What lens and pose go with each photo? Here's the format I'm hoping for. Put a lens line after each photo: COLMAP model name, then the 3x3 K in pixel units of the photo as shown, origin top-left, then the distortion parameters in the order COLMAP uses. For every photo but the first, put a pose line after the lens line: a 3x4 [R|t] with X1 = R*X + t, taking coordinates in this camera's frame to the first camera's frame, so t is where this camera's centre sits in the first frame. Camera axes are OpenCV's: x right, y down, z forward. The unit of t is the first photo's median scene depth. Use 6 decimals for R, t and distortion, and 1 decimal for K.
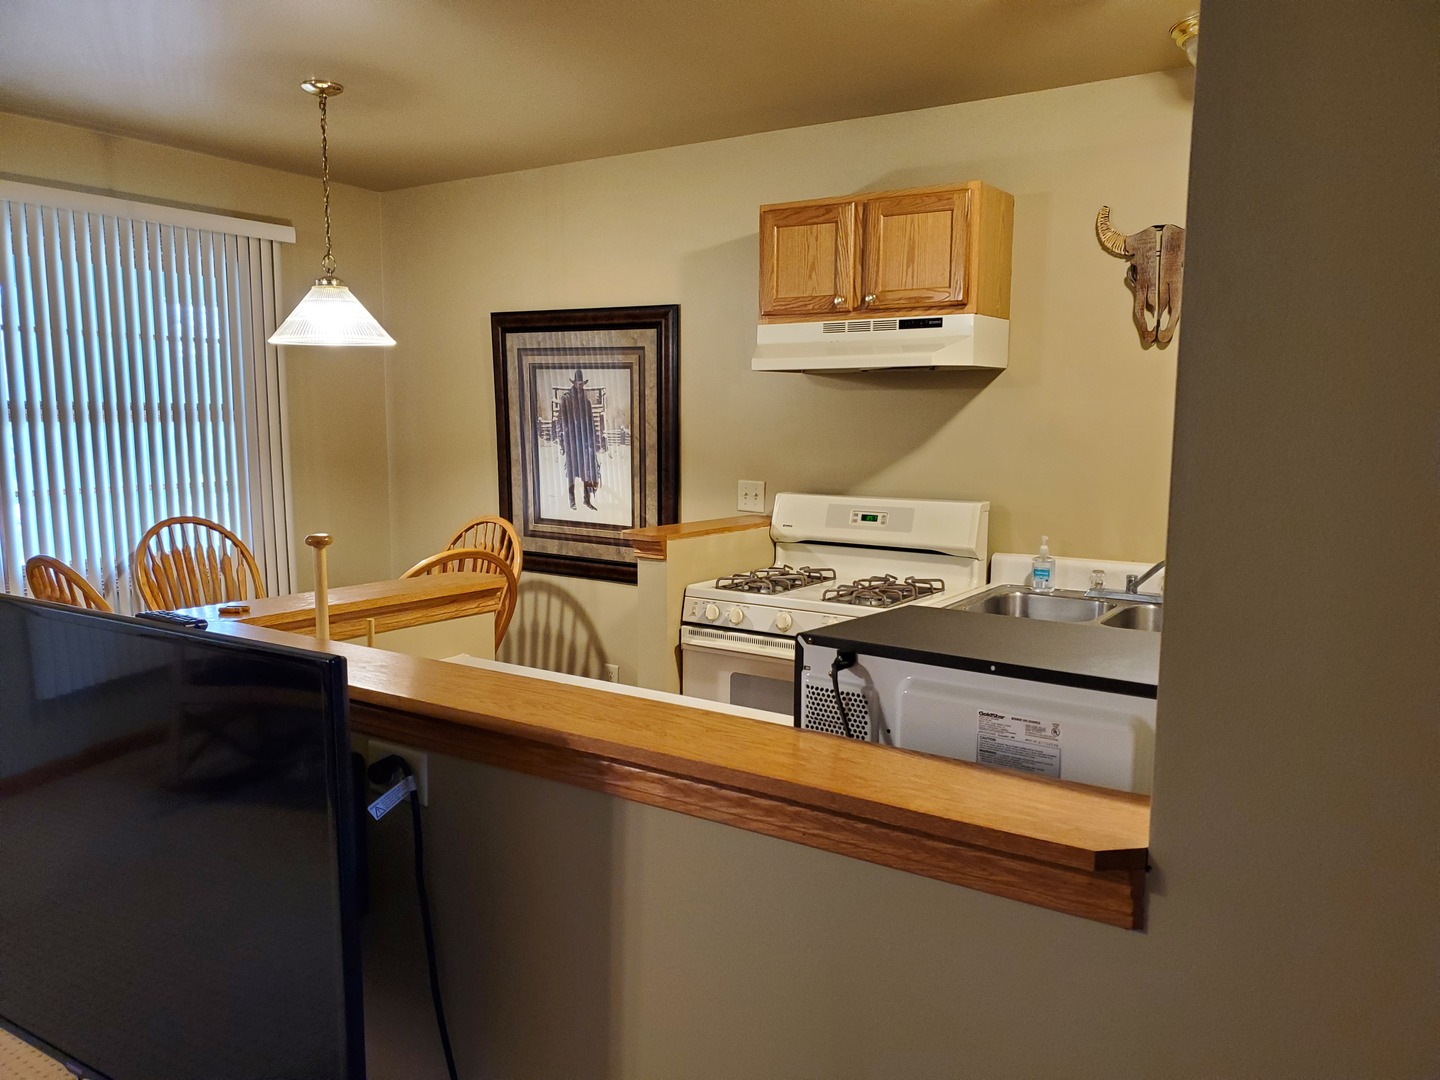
lens RADIAL K [[1123.4, 0, 722.8], [0, 1123.4, 546.0], [0, 0, 1]] dist [-0.004226, -0.002612]
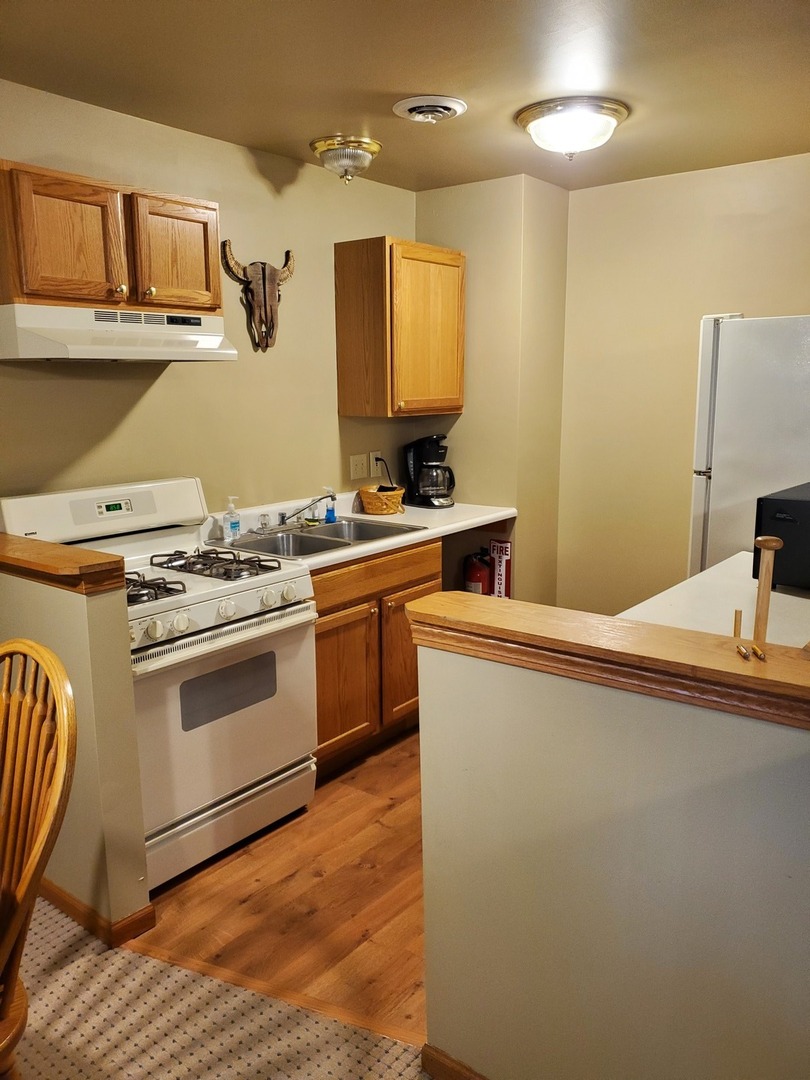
lens RADIAL K [[842.5, 0, 406.8], [0, 842.5, 539.2], [0, 0, 1]] dist [-0.004226, -0.002612]
pose [[0.078075, -0.183802, 0.979858, -0.633417], [0.133466, 0.975938, 0.172432, -0.097745], [-0.987973, 0.117315, 0.100727, 0.695943]]
